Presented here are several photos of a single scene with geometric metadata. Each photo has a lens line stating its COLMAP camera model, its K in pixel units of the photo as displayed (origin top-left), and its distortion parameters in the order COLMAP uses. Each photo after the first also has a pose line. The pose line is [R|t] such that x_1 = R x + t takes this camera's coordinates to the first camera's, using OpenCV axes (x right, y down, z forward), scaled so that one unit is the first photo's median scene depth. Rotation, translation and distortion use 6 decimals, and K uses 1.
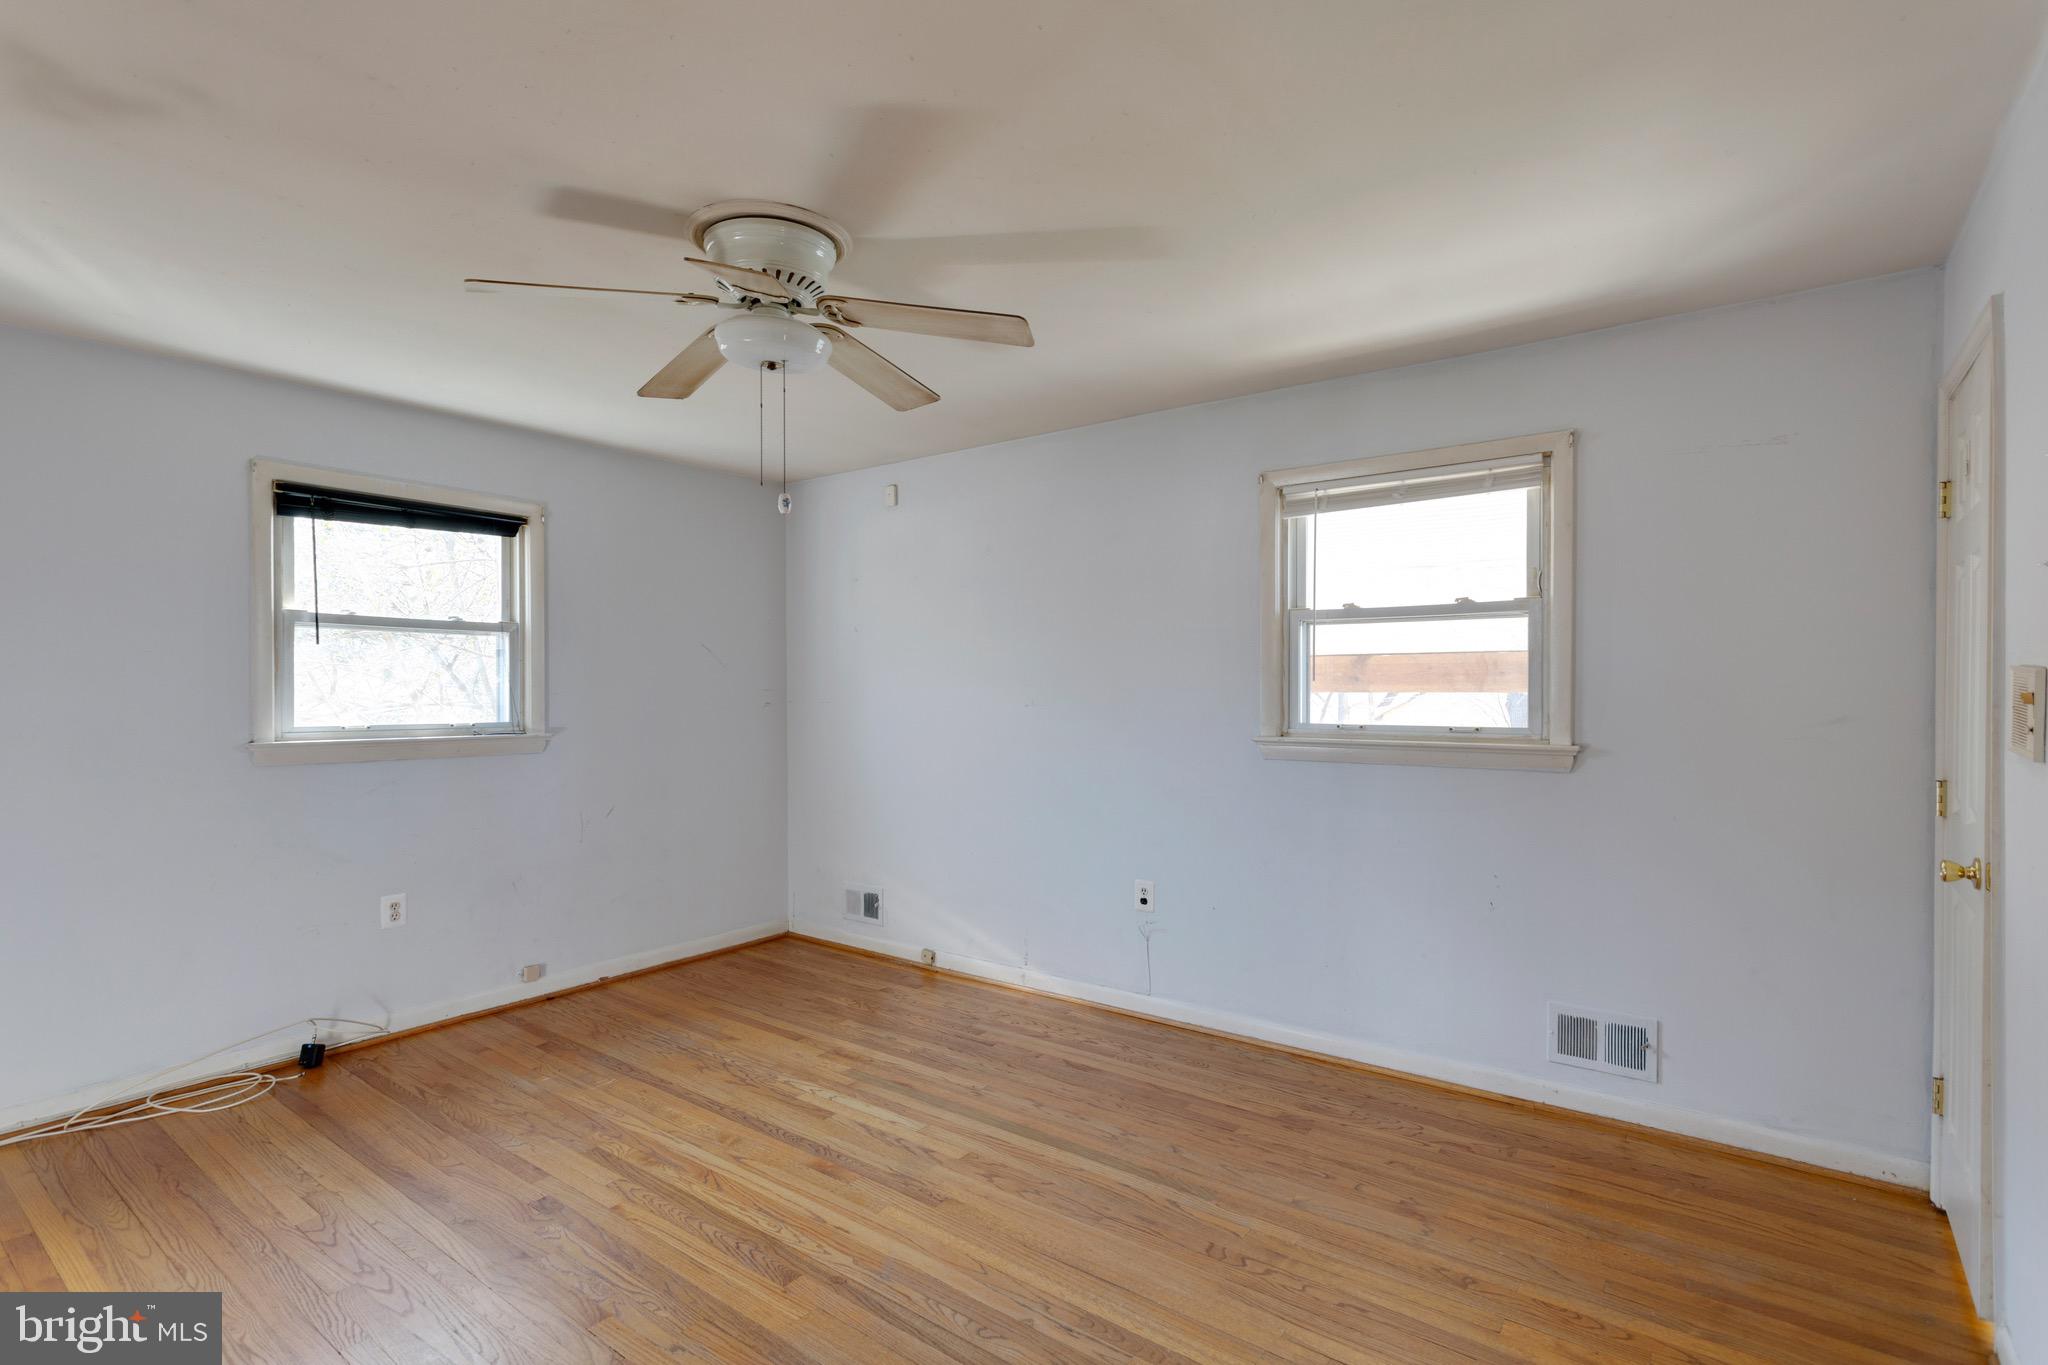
lens RADIAL K [[975.2, 0, 1022.5], [0, 975.2, 683.5], [0, 0, 1]] dist [-0.001280, 0.002027]
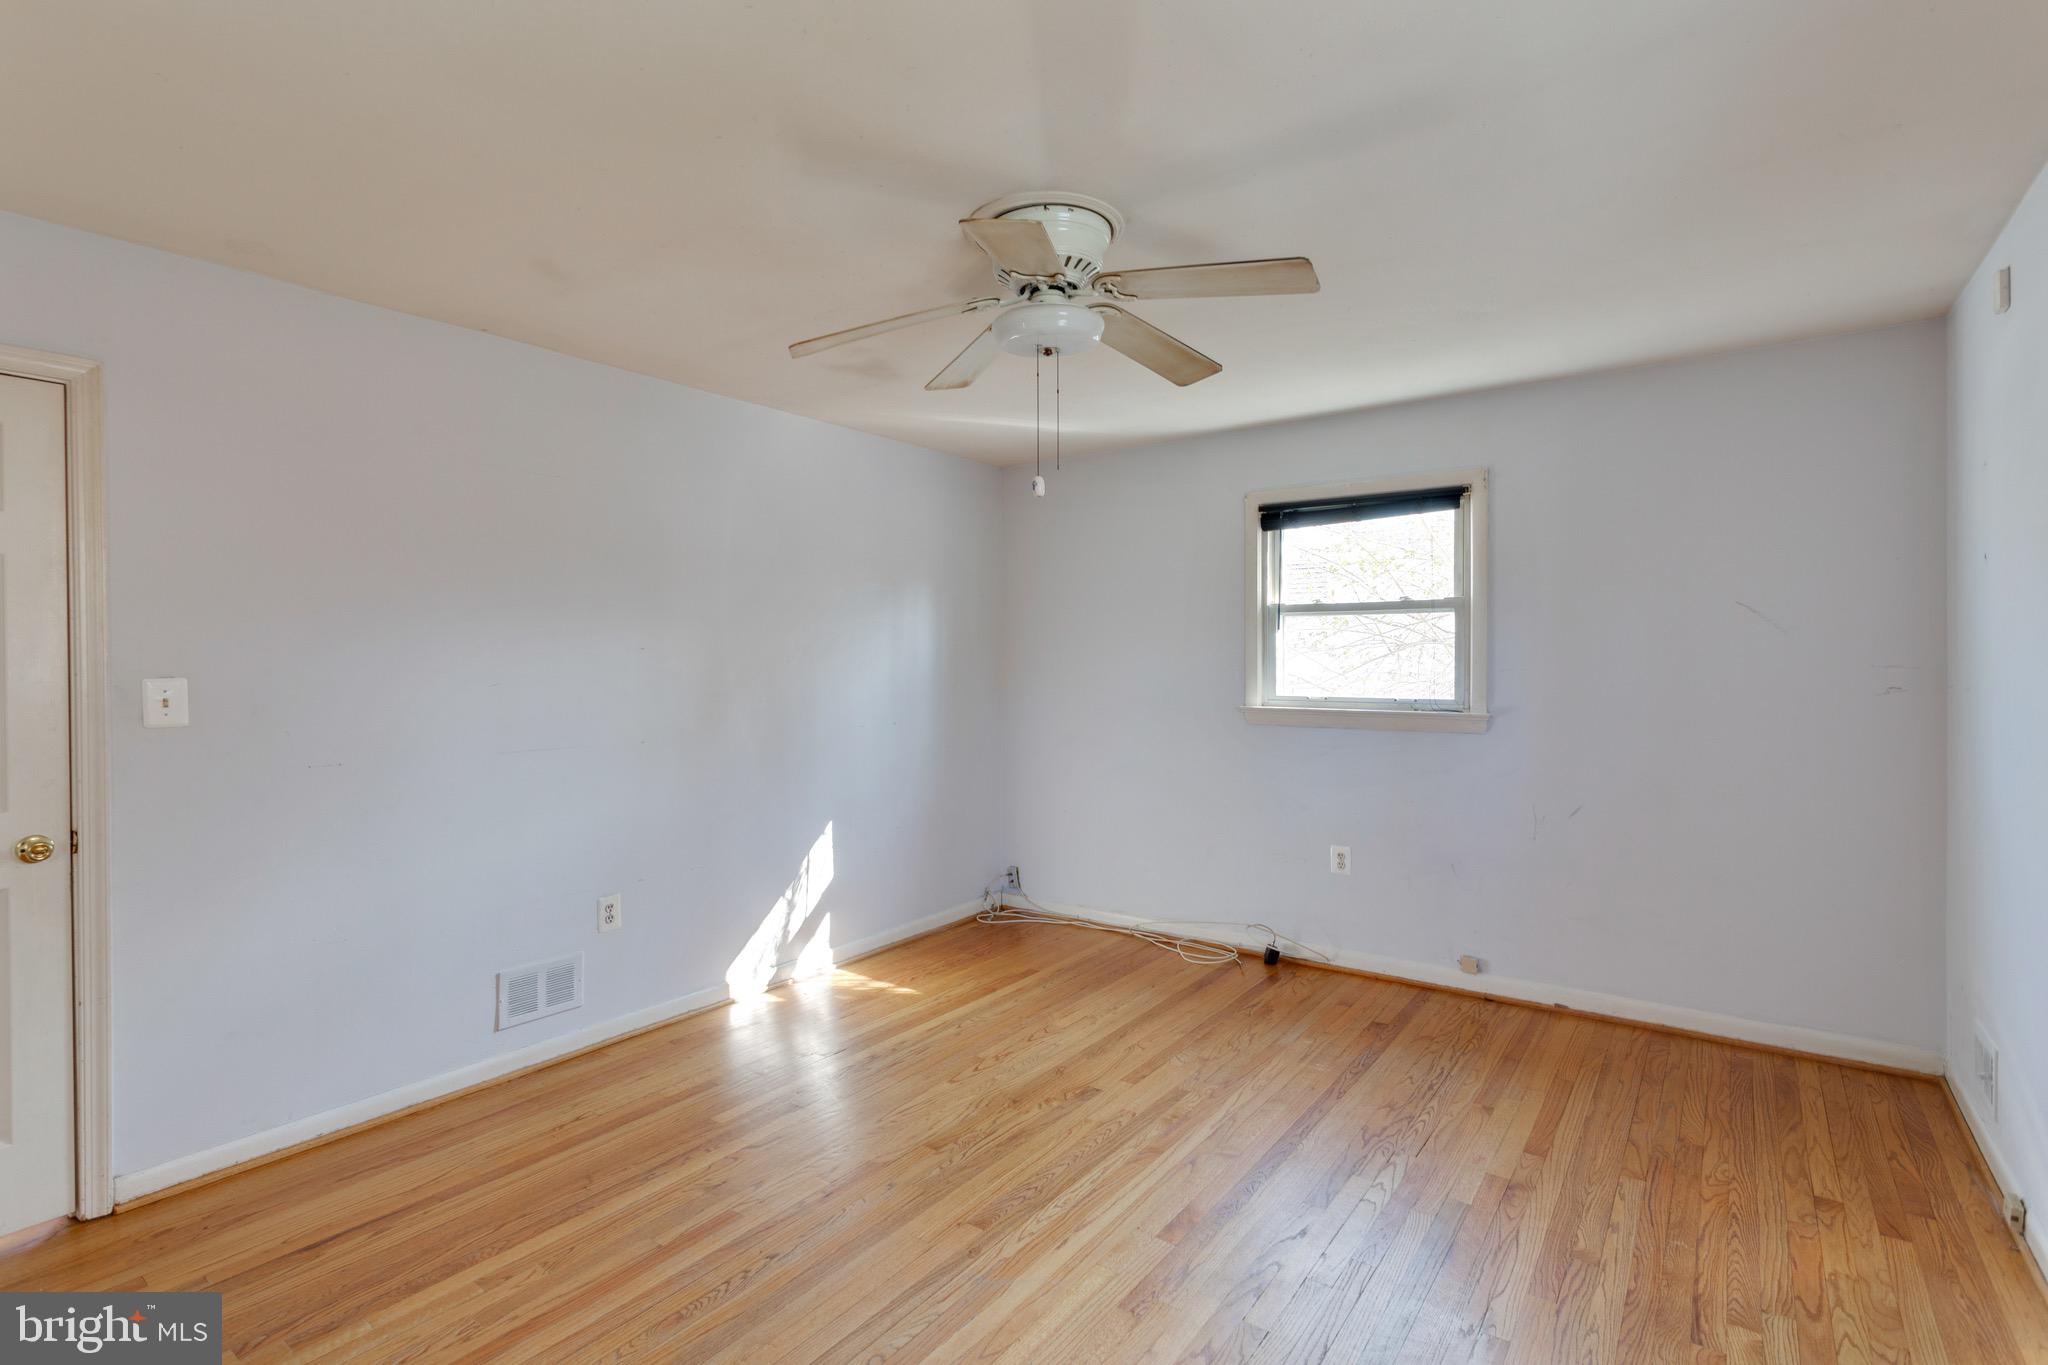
lens RADIAL K [[975.2, 0, 1036.8], [0, 975.2, 673.4], [0, 0, 1]] dist [-0.001280, 0.002027]
pose [[0.003654, 0.010993, -0.999933, 0.533349], [0.007467, 0.999911, 0.011020, -0.000838], [0.999965, -0.007507, 0.003571, 0.693997]]
